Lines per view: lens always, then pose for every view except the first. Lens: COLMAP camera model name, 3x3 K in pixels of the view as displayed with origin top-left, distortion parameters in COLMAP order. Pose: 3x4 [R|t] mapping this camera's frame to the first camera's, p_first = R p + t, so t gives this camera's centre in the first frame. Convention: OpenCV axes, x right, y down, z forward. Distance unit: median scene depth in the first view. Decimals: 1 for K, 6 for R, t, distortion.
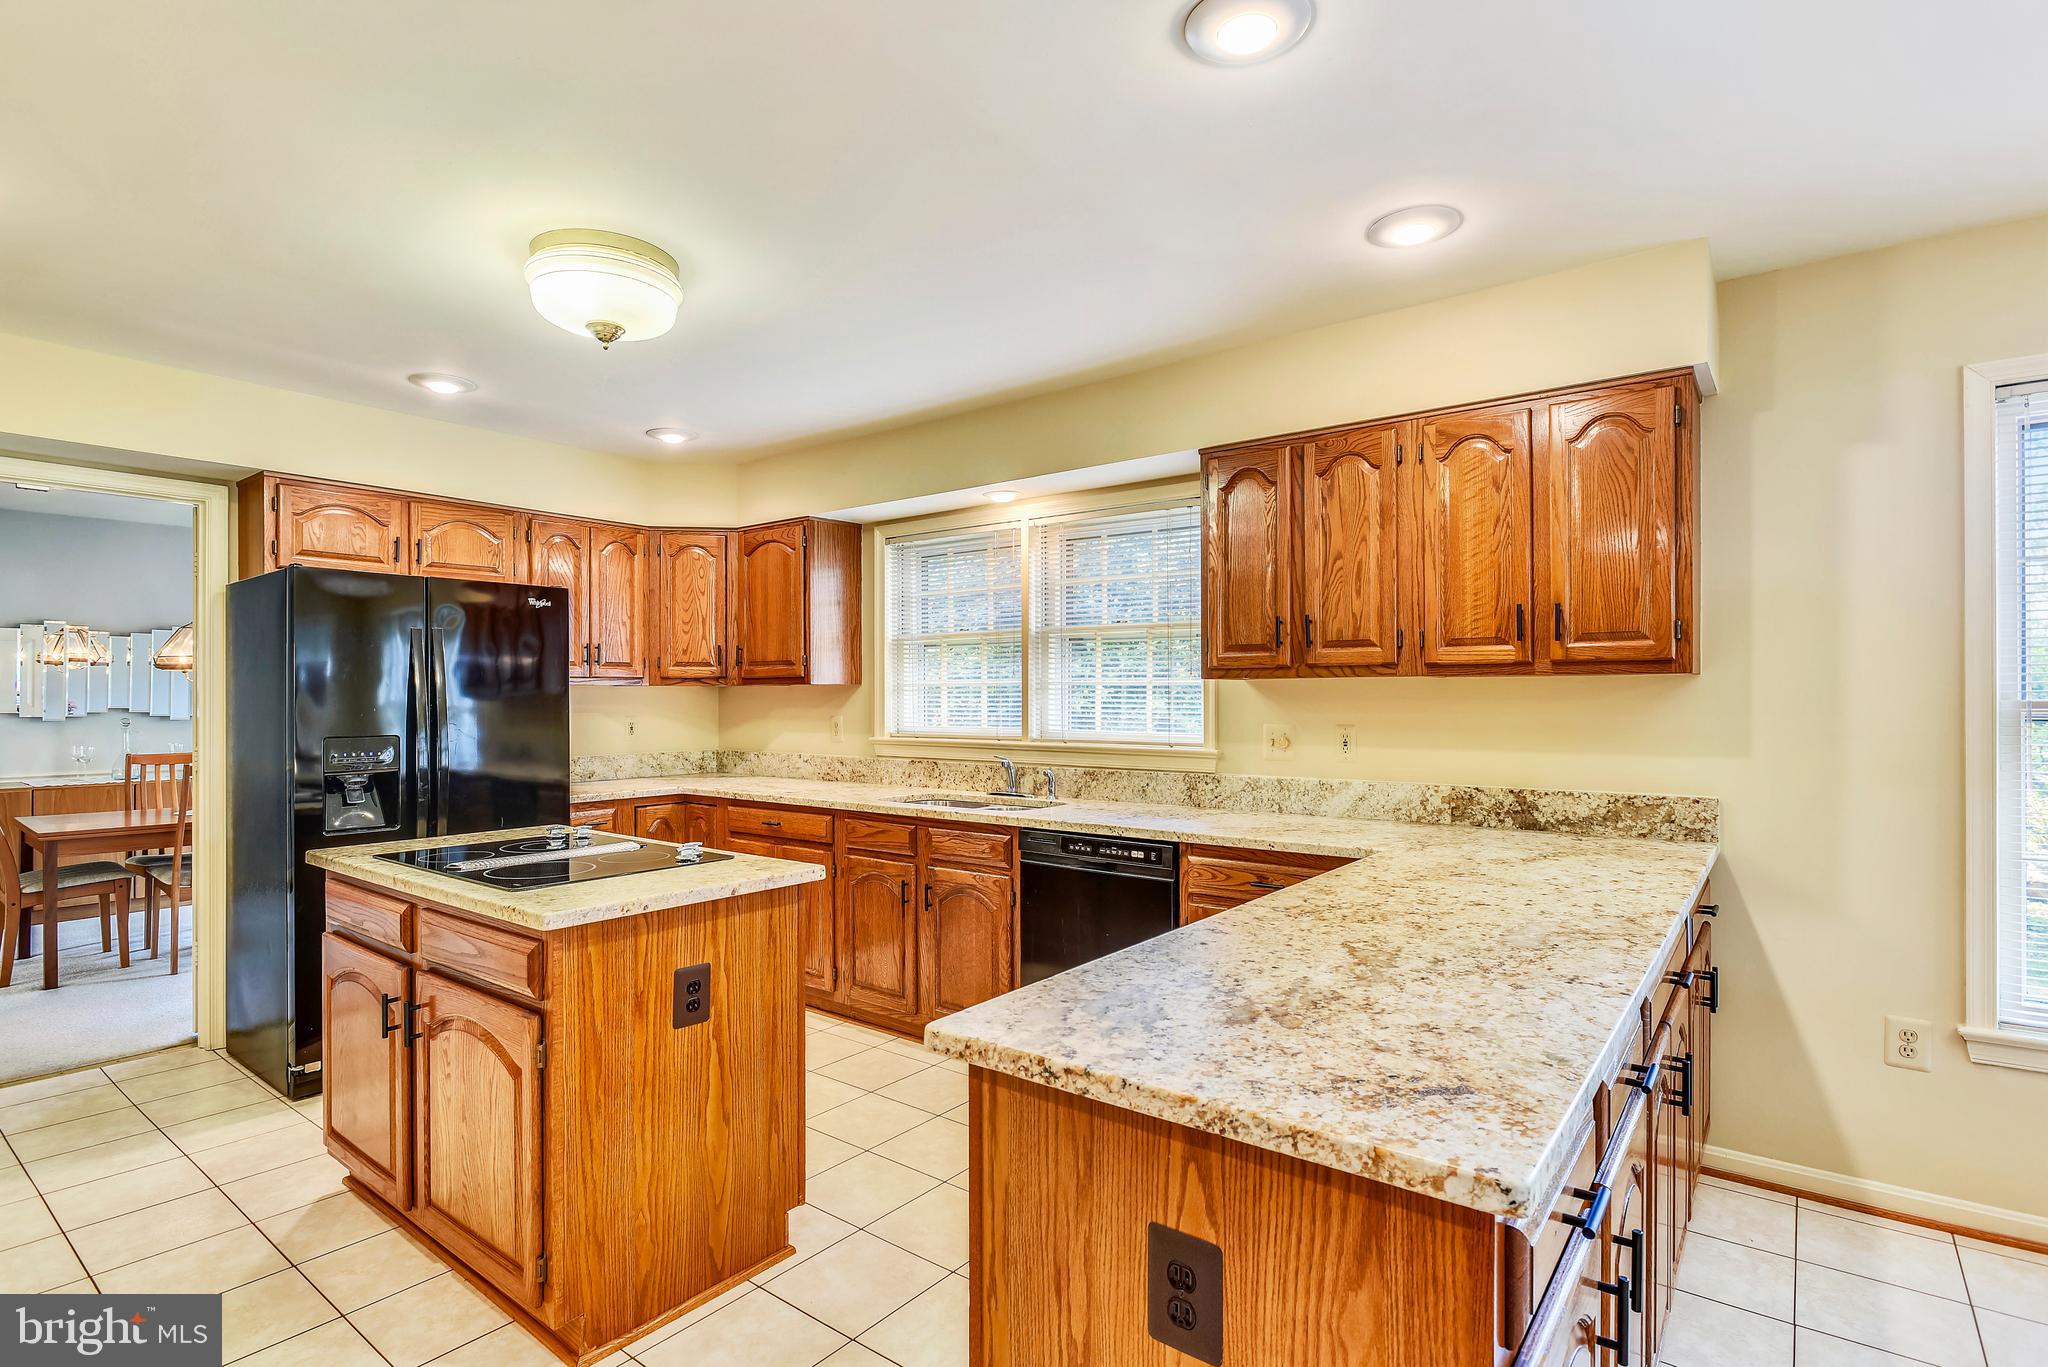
lens RADIAL K [[979.4, 0, 1050.5], [0, 979.4, 696.7], [0, 0, 1]] dist [-0.004778, -0.000891]
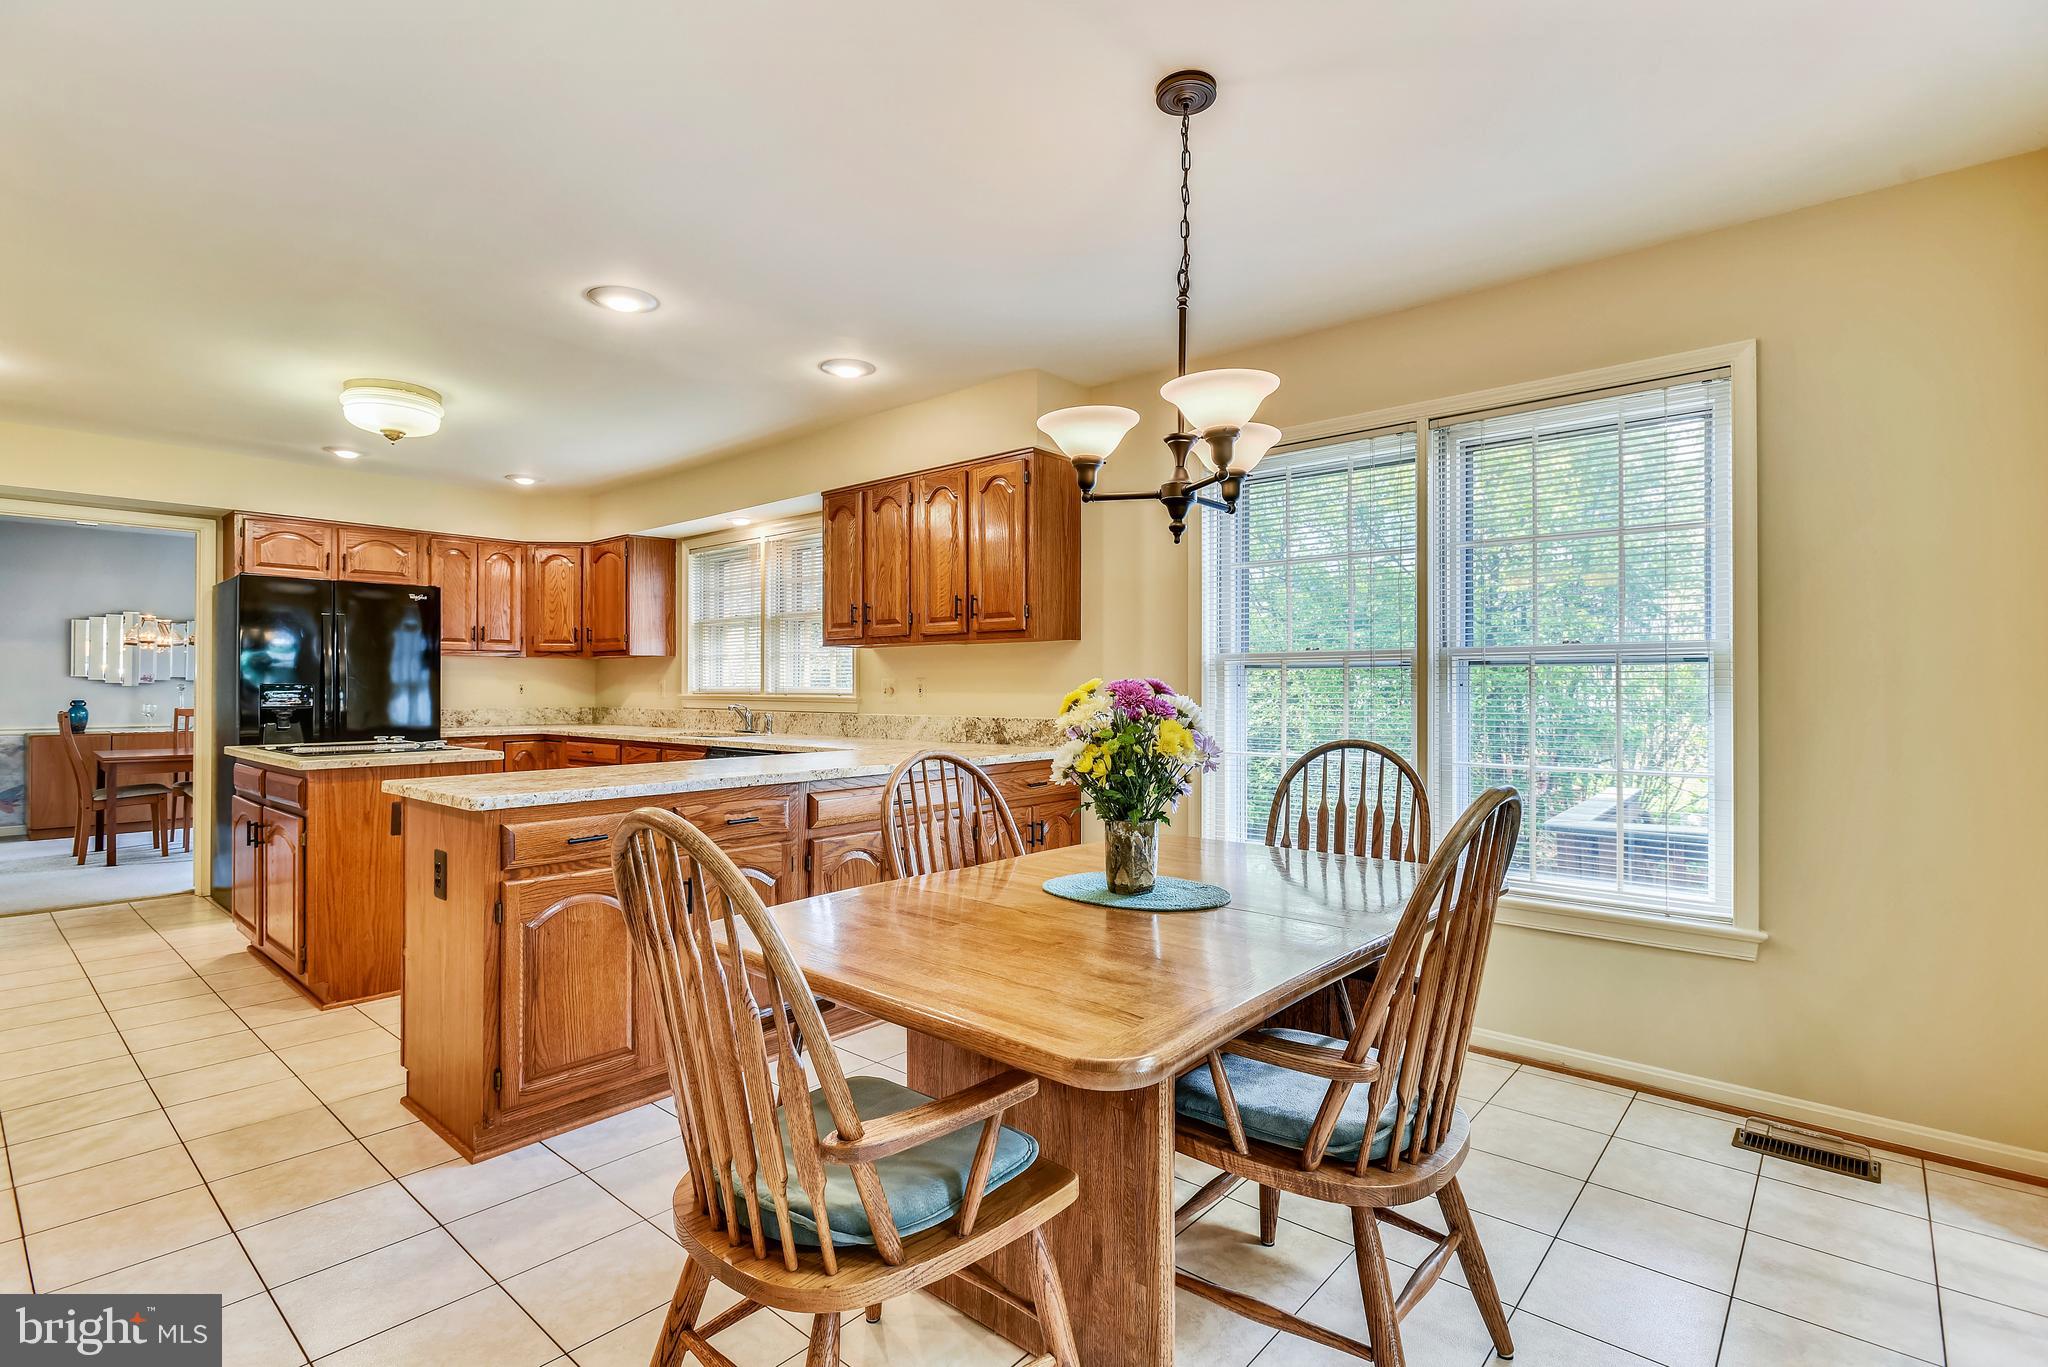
lens RADIAL K [[942.7, 0, 1038.3], [0, 942.7, 685.1], [0, 0, 1]] dist [0.000950, -0.000118]
pose [[0.998079, 0.001869, -0.061934, 0.475388], [-0.001923, 0.999998, -0.000811, 0.033877], [0.061932, 0.000929, 0.998080, -0.341603]]
